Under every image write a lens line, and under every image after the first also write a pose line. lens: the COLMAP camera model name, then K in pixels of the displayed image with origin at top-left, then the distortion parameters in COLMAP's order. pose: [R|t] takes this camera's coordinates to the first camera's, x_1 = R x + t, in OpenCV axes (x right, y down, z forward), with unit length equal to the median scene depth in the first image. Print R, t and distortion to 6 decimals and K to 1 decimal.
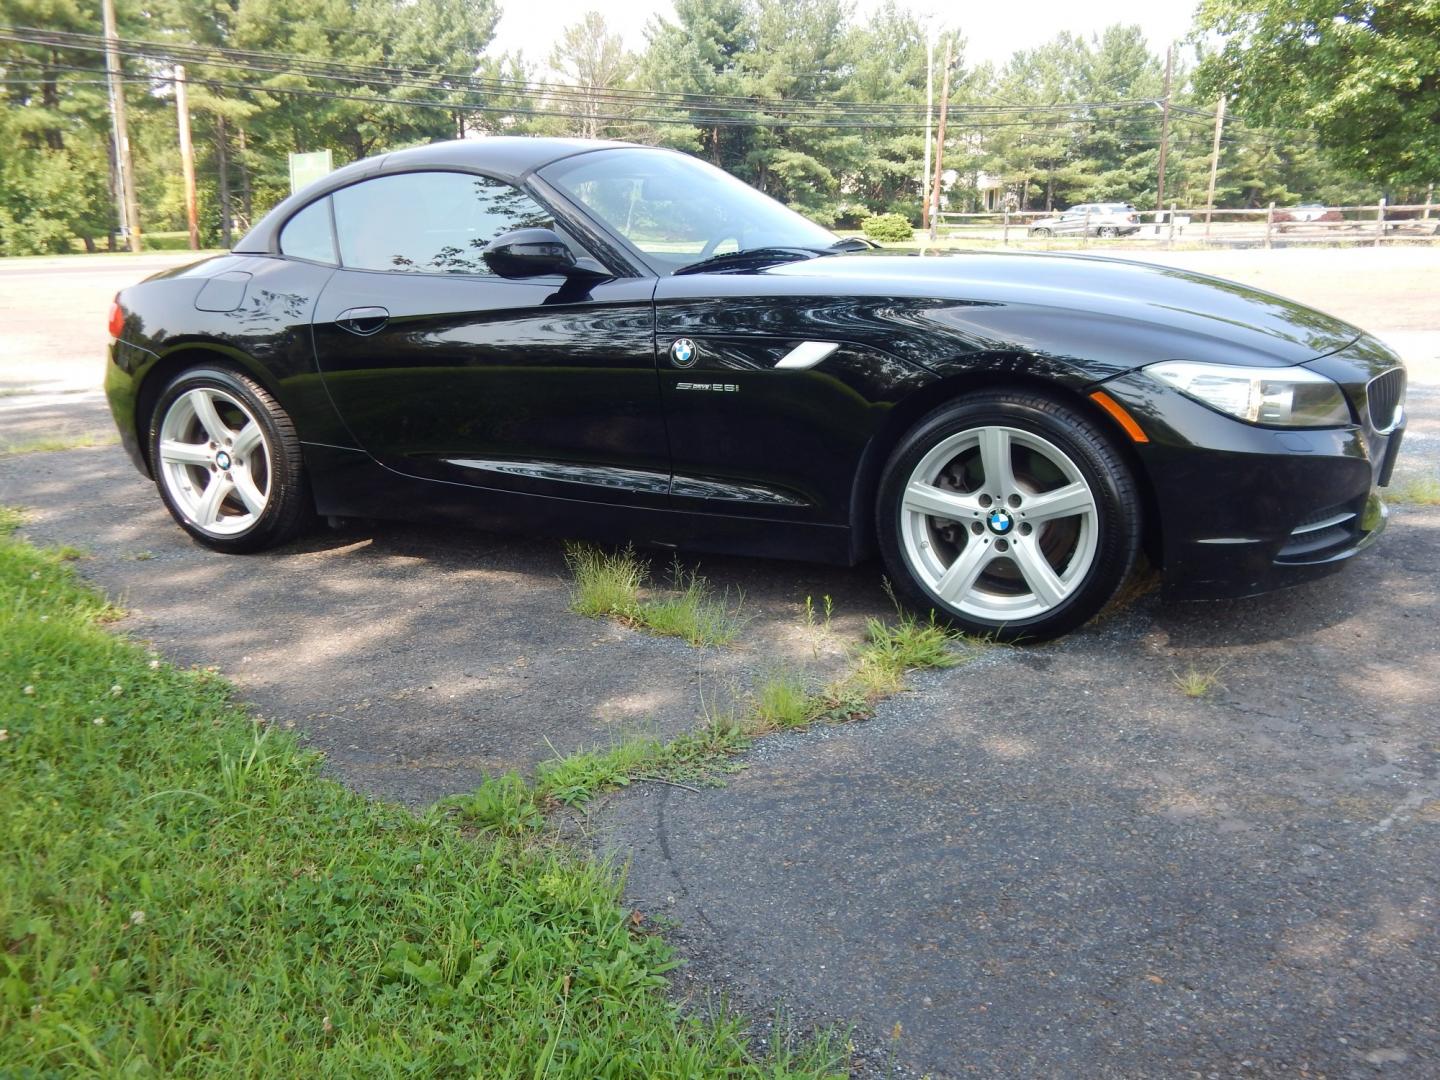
lens RADIAL K [[1366.3, 0, 707.2], [0, 1366.3, 548.0], [0, 0, 1]] dist [-0.019313, 0.000000]
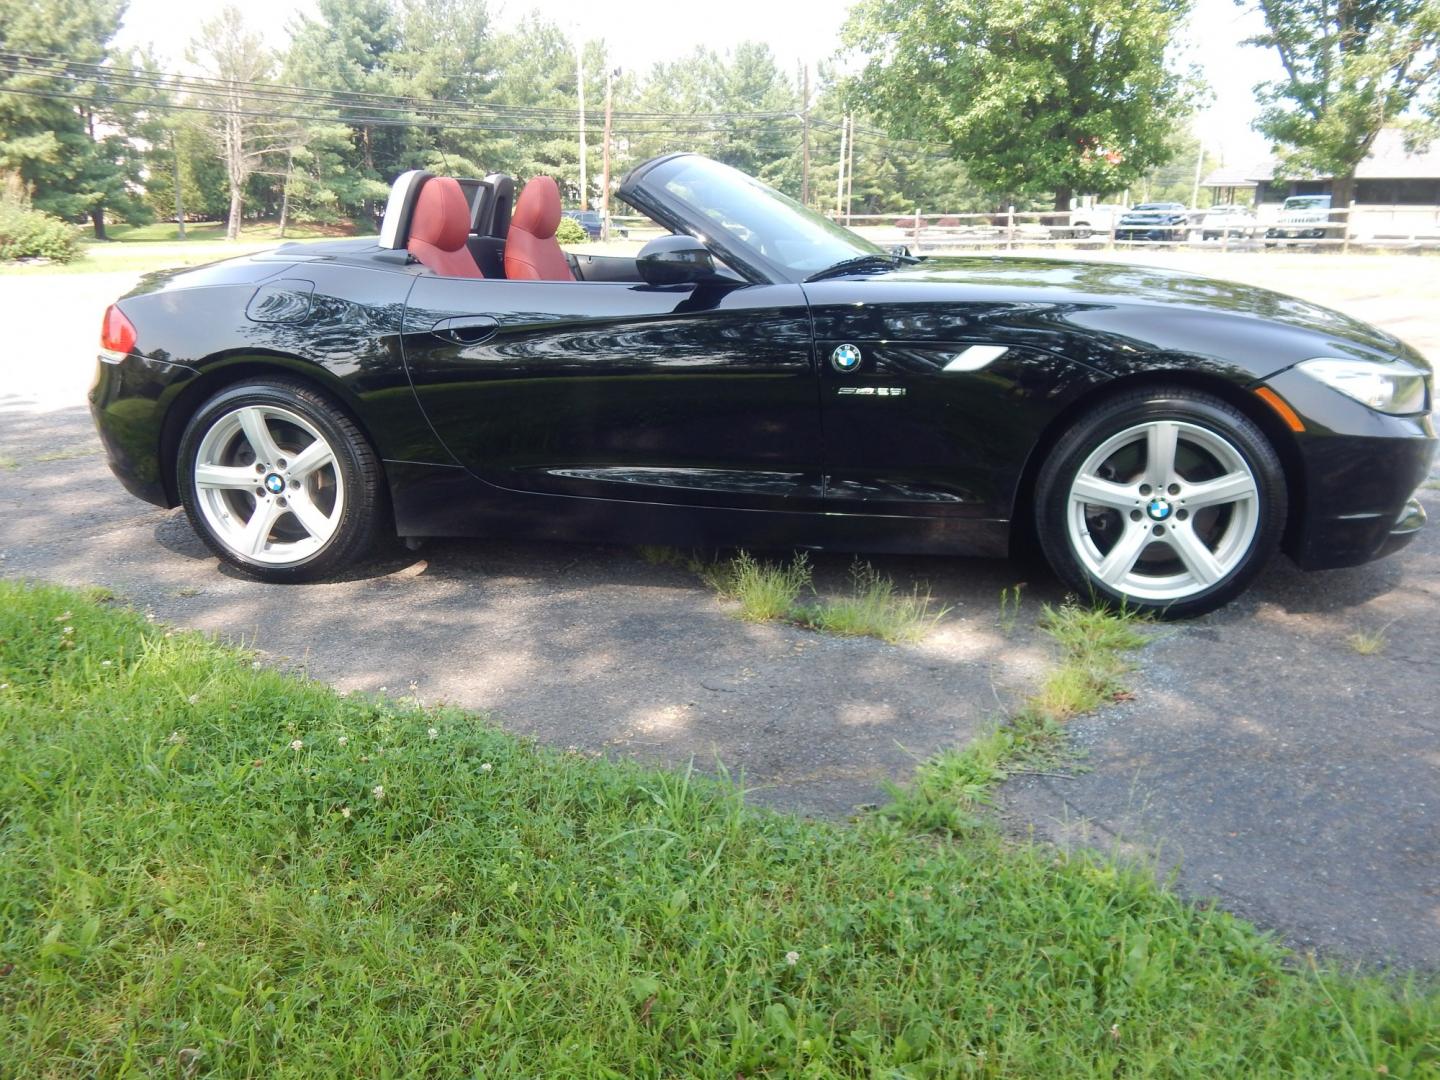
lens RADIAL K [[1366.3, 0, 671.1], [0, 1366.3, 524.7], [0, 0, 1]] dist [-0.019313, 0.000000]
pose [[0.965042, -0.049083, 0.257459, -0.050529], [0.053620, 0.998505, -0.010626, -0.001808], [-0.256553, 0.024059, 0.966231, 0.005886]]
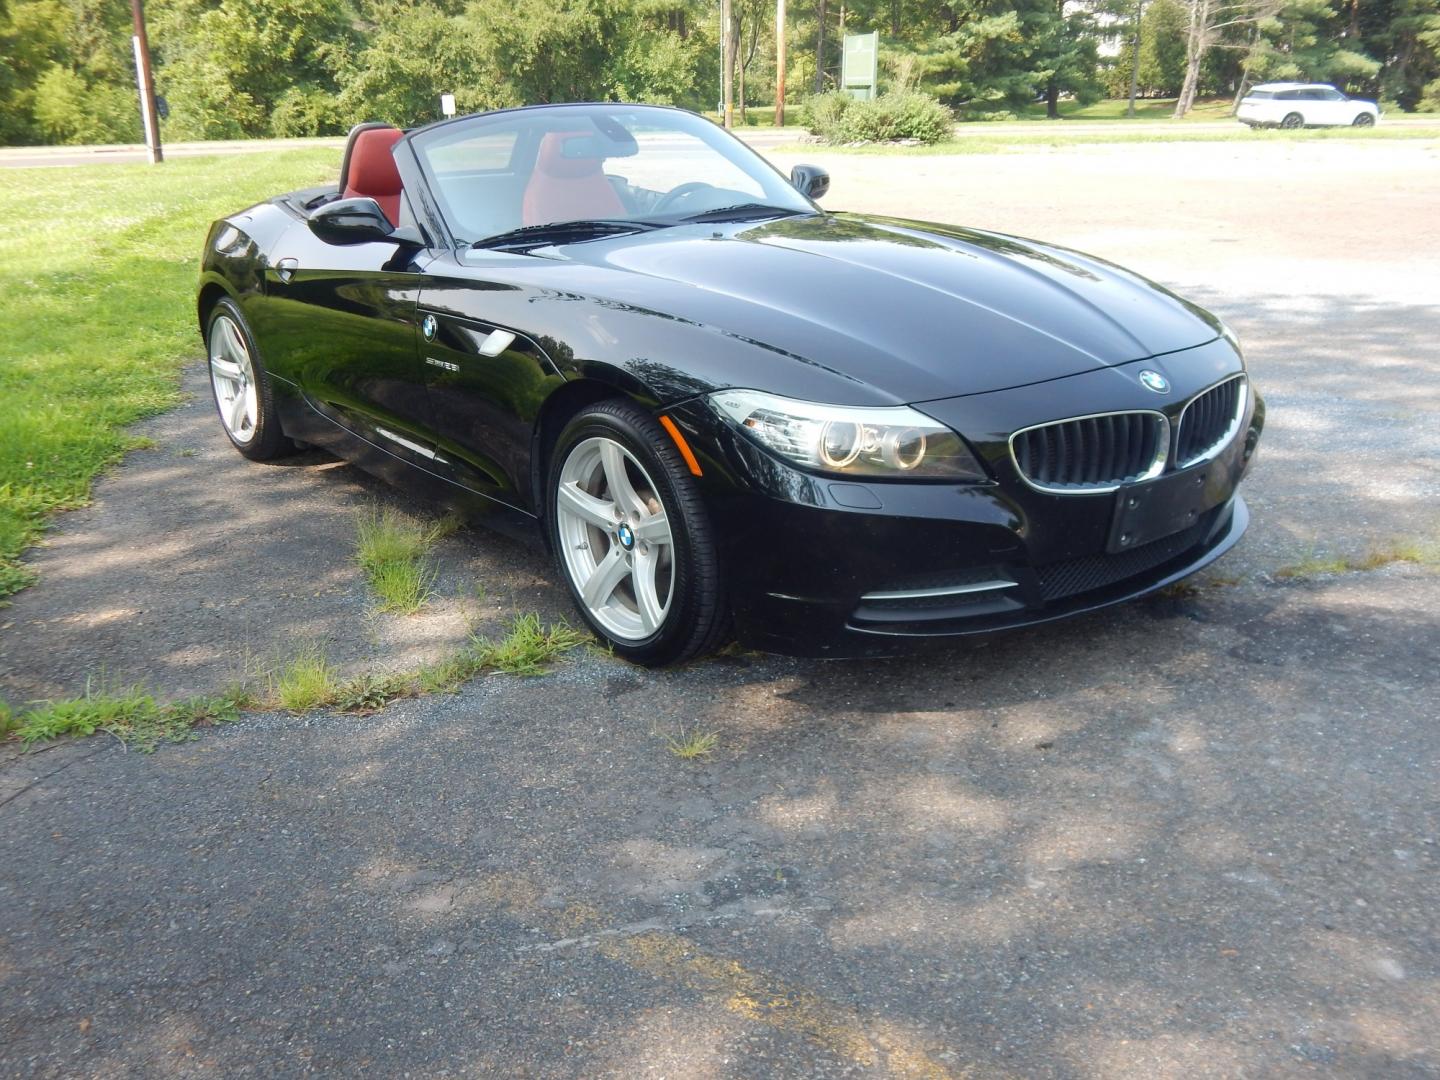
lens RADIAL K [[1366.3, 0, 729.7], [0, 1366.3, 535.0], [0, 0, 1]] dist [-0.019313, 0.000000]
pose [[0.892947, 0.140317, -0.427734, 0.079263], [-0.103765, 0.988750, 0.107735, -0.014988], [0.438039, -0.051818, 0.897461, 0.019528]]
